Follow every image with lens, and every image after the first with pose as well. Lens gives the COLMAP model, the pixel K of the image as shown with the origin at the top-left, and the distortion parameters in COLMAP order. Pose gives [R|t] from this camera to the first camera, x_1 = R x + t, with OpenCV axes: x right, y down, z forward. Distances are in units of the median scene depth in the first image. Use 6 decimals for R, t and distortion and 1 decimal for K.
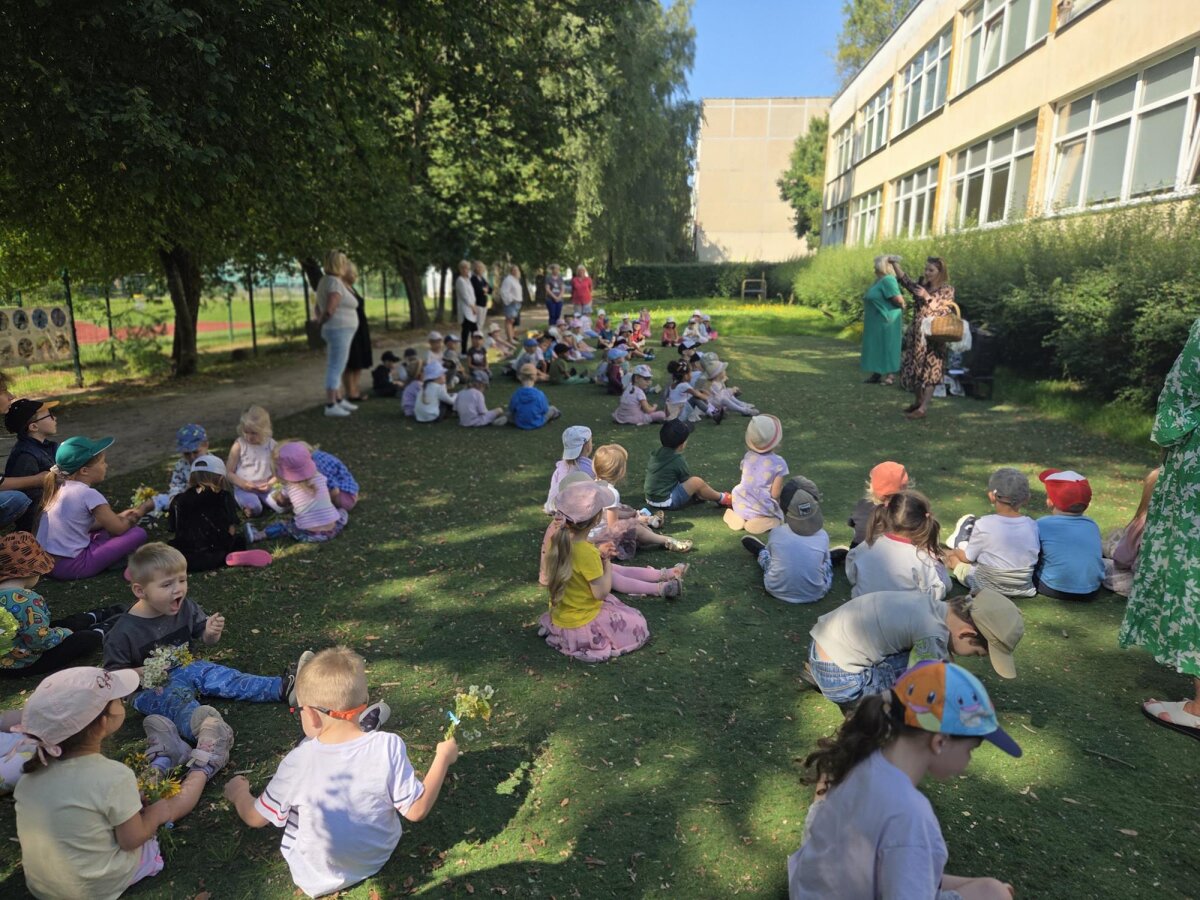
lens RADIAL K [[795.7, 0, 603.6], [0, 795.7, 455.2], [0, 0, 1]] dist [0.033086, 0.000858]
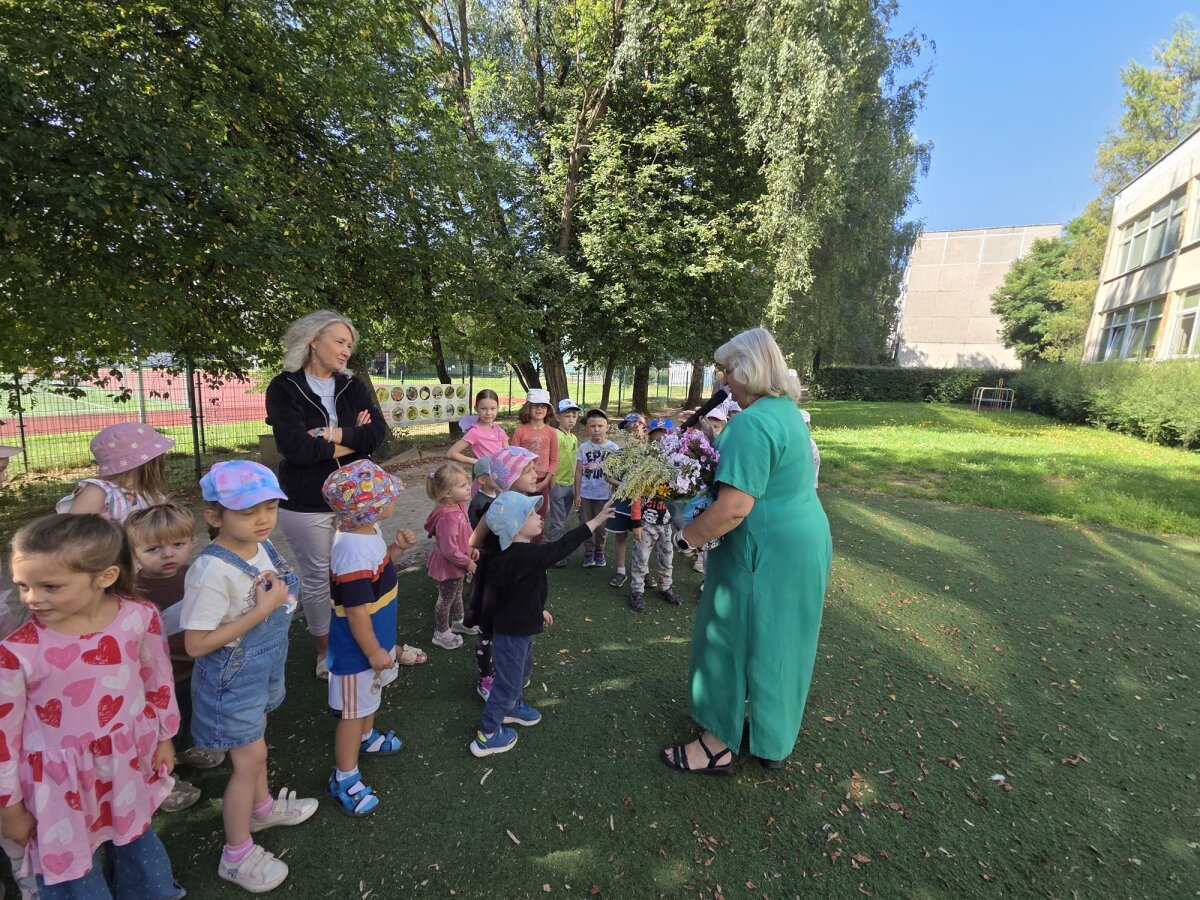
lens RADIAL K [[480.8, 0, 591.3], [0, 480.8, 455.6], [0, 0, 1]] dist [0.002032, -0.005573]
pose [[0.911028, 0.106268, -0.398415, 0.005501], [-0.124590, 0.992001, -0.020299, -0.127859], [0.393071, 0.068131, 0.916980, 0.557764]]
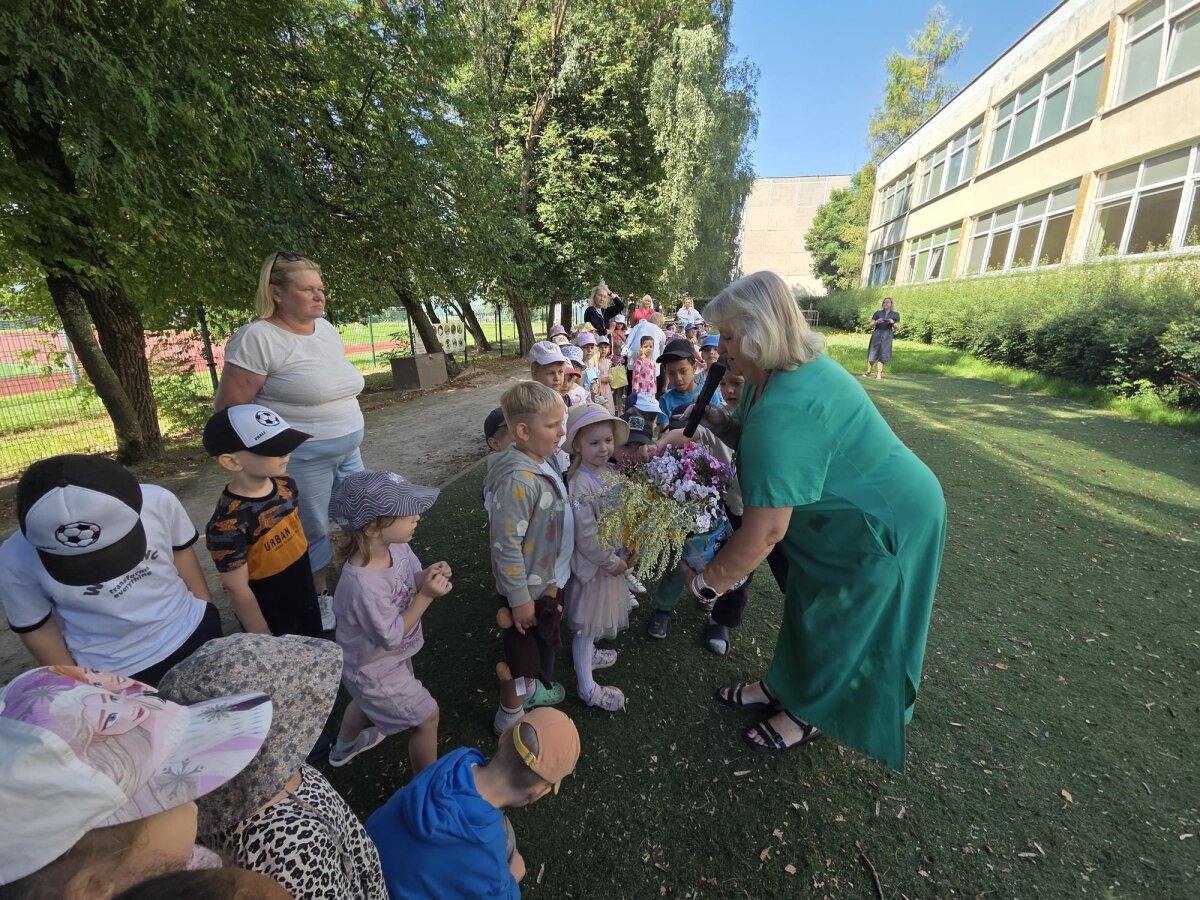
lens RADIAL K [[480.8, 0, 606.0], [0, 480.8, 451.0], [0, 0, 1]] dist [0.002032, -0.005573]
pose [[0.993018, 0.032946, -0.113269, -0.043566], [-0.024964, 0.997151, 0.071182, -0.078170], [0.115291, -0.067857, 0.991011, 0.344582]]
